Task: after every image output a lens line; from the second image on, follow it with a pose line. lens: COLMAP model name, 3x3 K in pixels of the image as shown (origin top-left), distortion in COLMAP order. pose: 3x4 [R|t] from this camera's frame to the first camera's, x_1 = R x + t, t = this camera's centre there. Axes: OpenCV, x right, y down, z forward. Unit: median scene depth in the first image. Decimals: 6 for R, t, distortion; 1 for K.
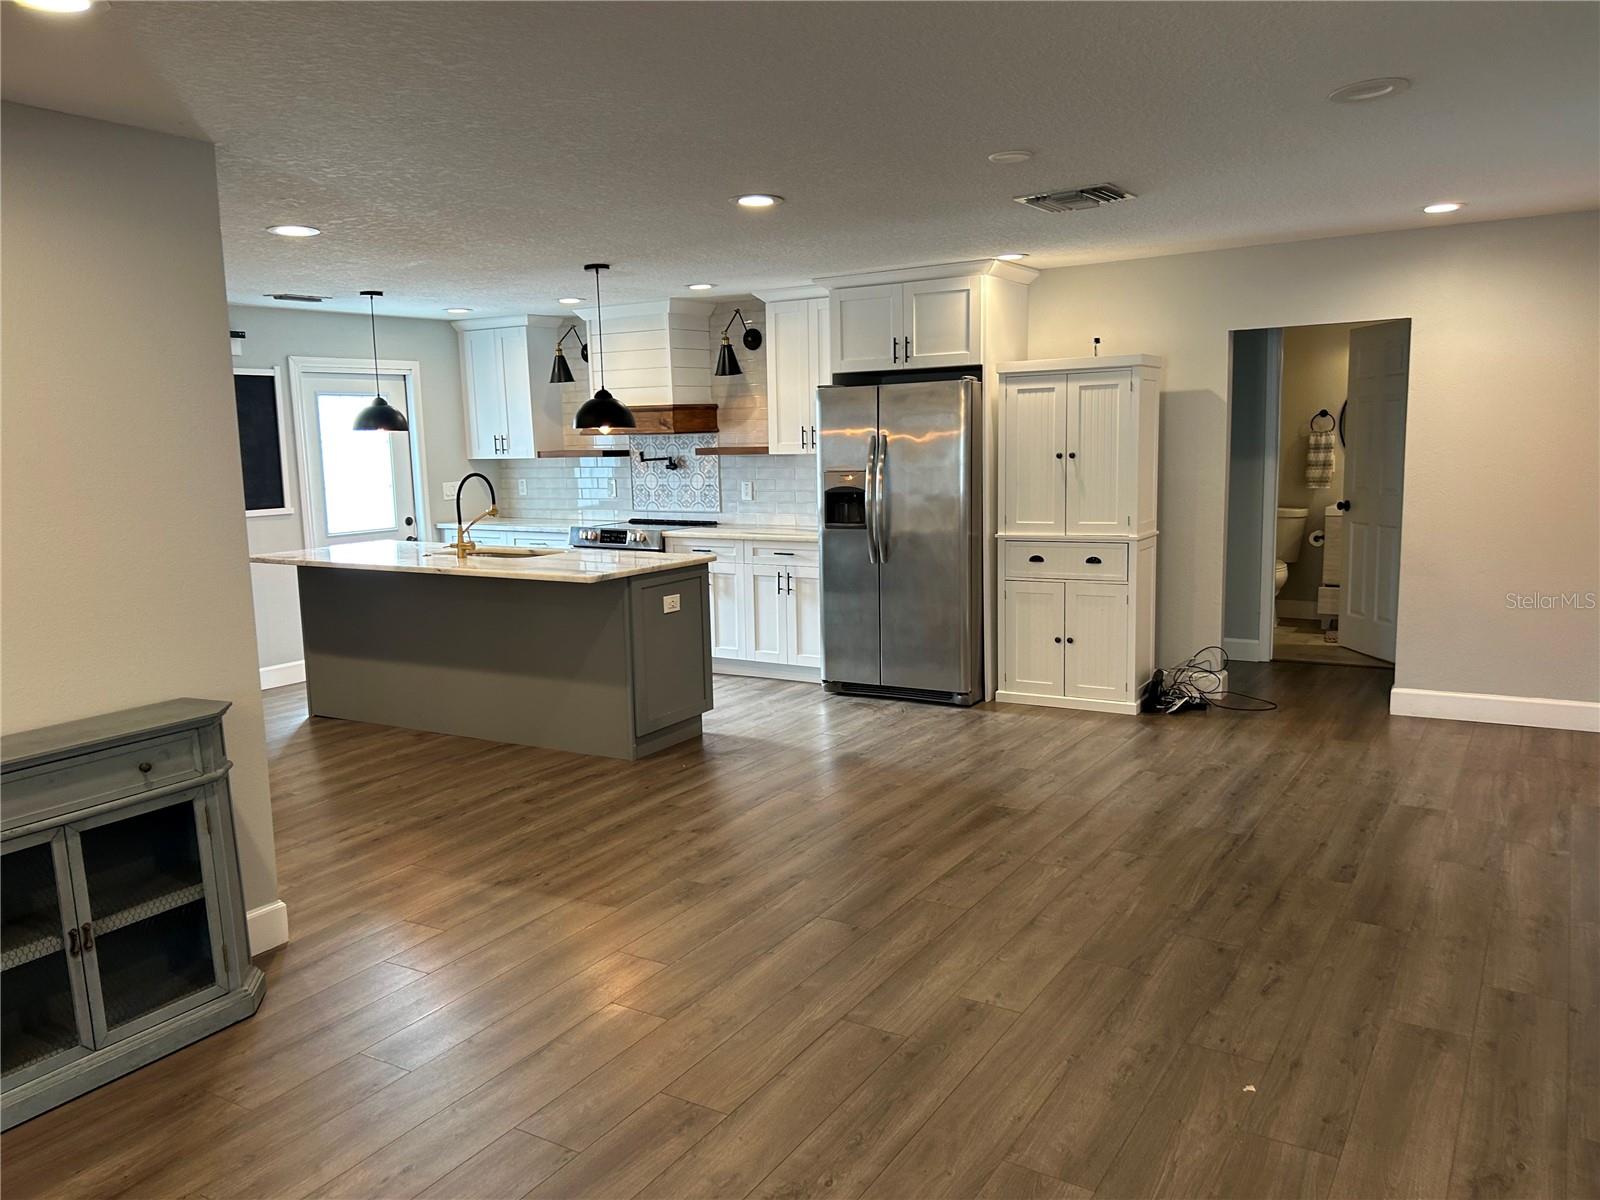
lens RADIAL K [[1197.6, 0, 805.6], [0, 1197.6, 607.5], [0, 0, 1]] dist [0.072898, -0.109130]
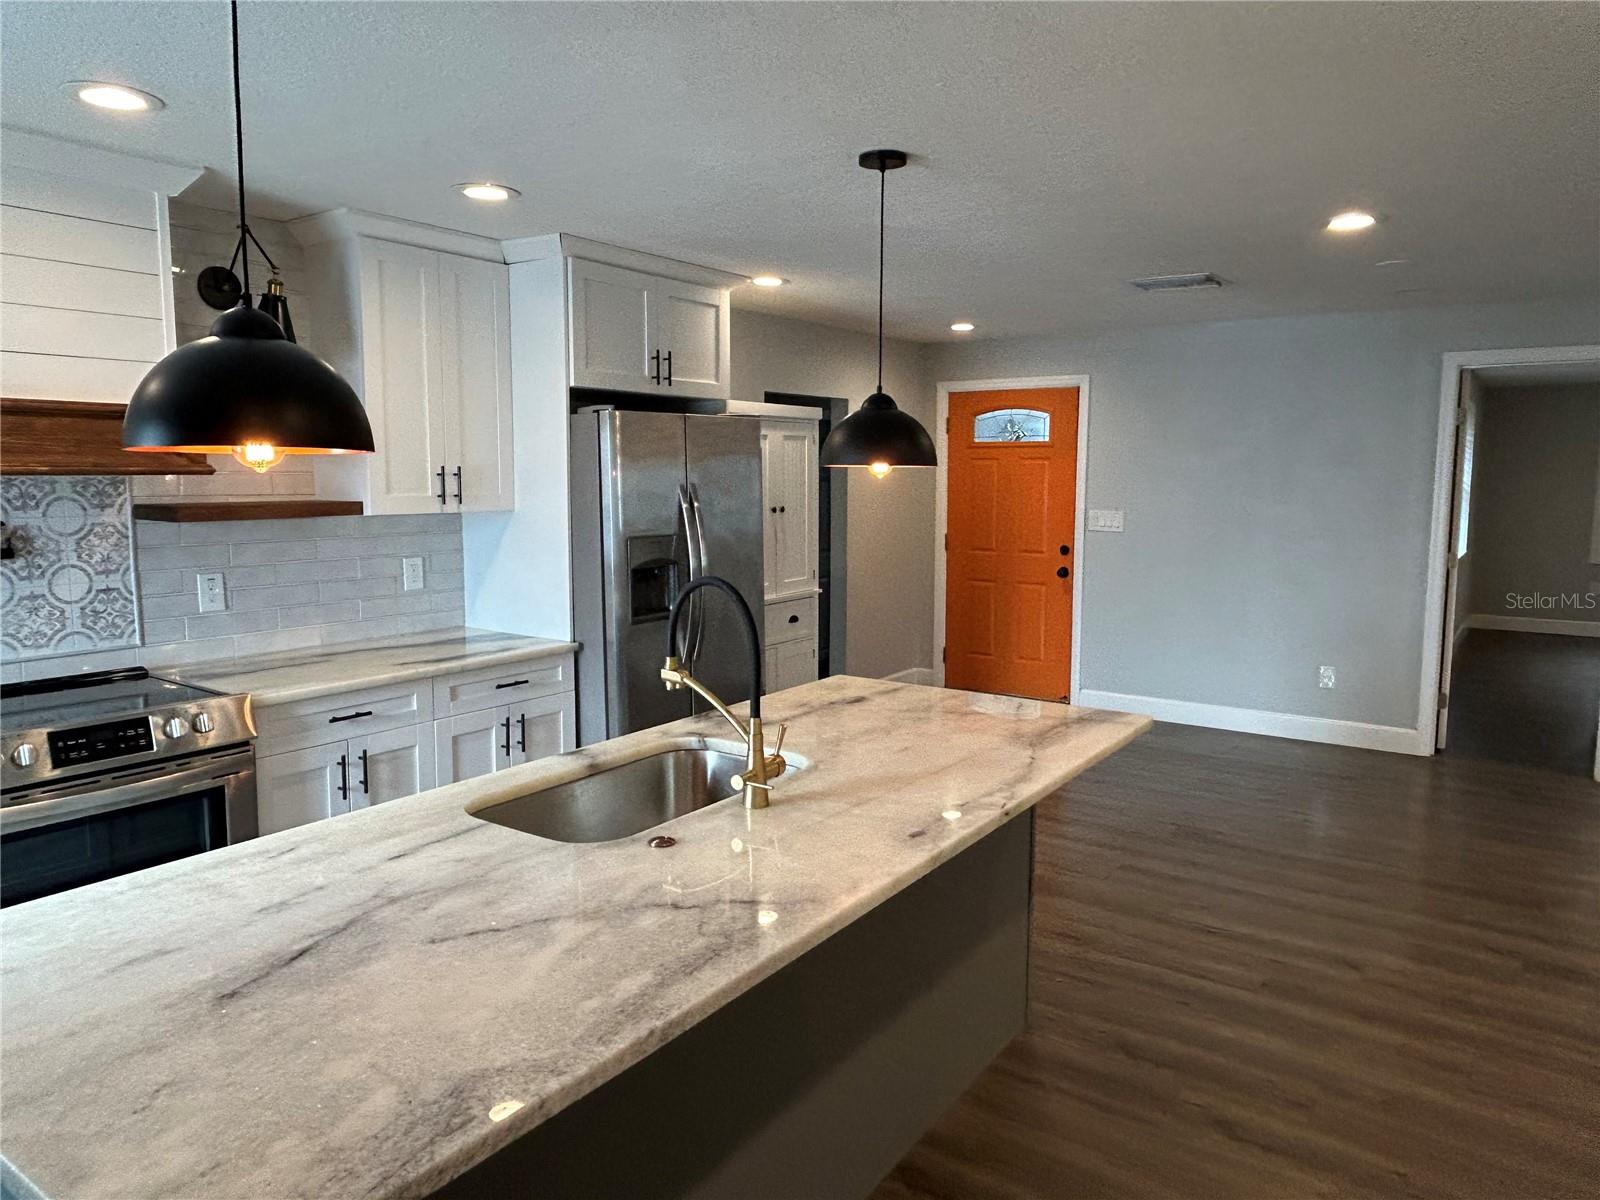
lens RADIAL K [[1062.2, 0, 798.9], [0, 1062.2, 575.0], [0, 0, 1]] dist [0.005286, -0.026520]
pose [[0.065470, -0.072405, 0.995224, -0.570786], [0.136921, 0.988582, 0.062915, -0.122053], [-0.988416, 0.132148, 0.074637, 0.902704]]
